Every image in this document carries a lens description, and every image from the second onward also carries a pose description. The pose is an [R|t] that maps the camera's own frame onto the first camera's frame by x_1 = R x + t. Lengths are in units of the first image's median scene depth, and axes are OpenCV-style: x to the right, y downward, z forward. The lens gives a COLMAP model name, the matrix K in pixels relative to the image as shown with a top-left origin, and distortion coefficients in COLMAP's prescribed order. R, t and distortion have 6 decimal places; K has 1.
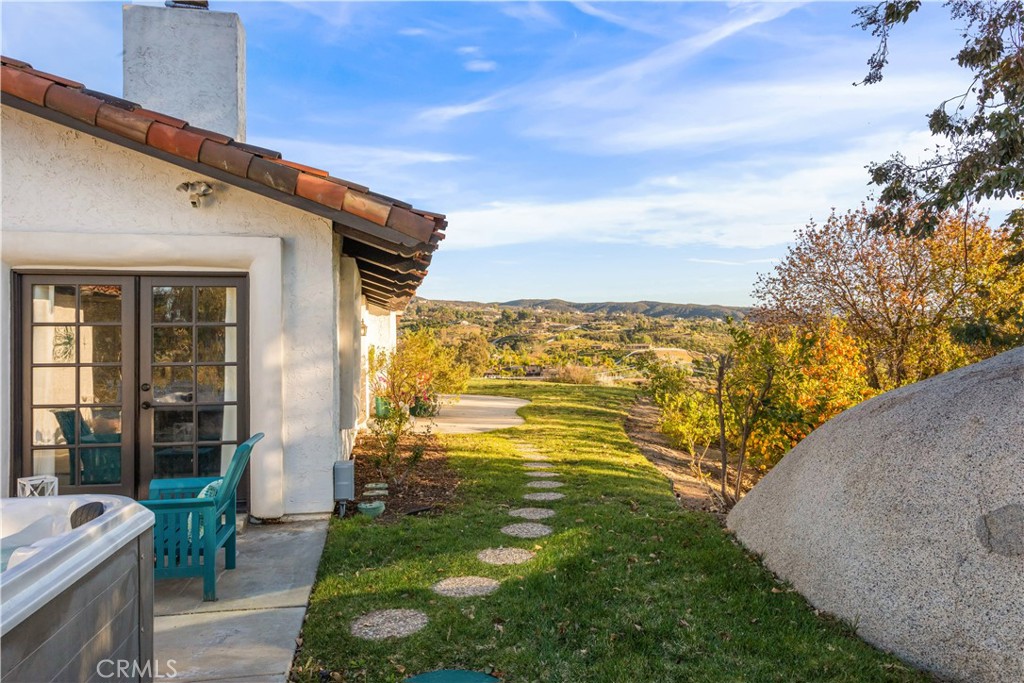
lens RADIAL K [[730.6, 0, 512.0], [0, 730.6, 341.5], [0, 0, 1]] dist [0.040432, 0.001565]
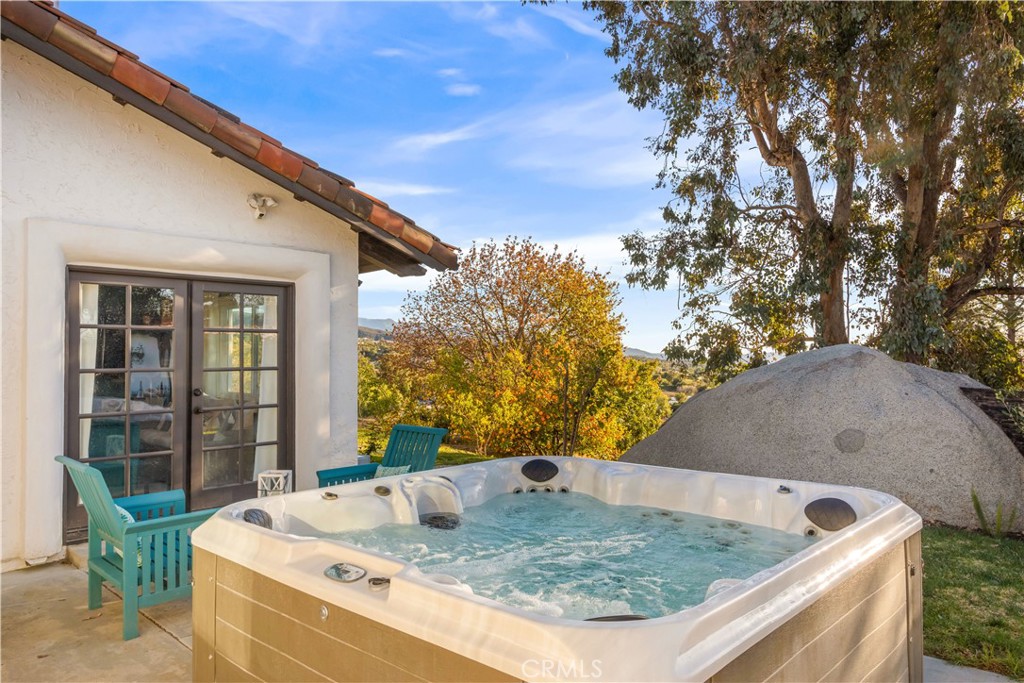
lens RADIAL K [[730.6, 0, 512.0], [0, 730.6, 341.5], [0, 0, 1]] dist [0.040432, 0.001565]
pose [[0.790127, 0.016842, 0.612712, -0.769844], [-0.008668, 0.999829, -0.016306, 0.005988], [-0.612882, 0.007573, 0.790138, -0.043788]]
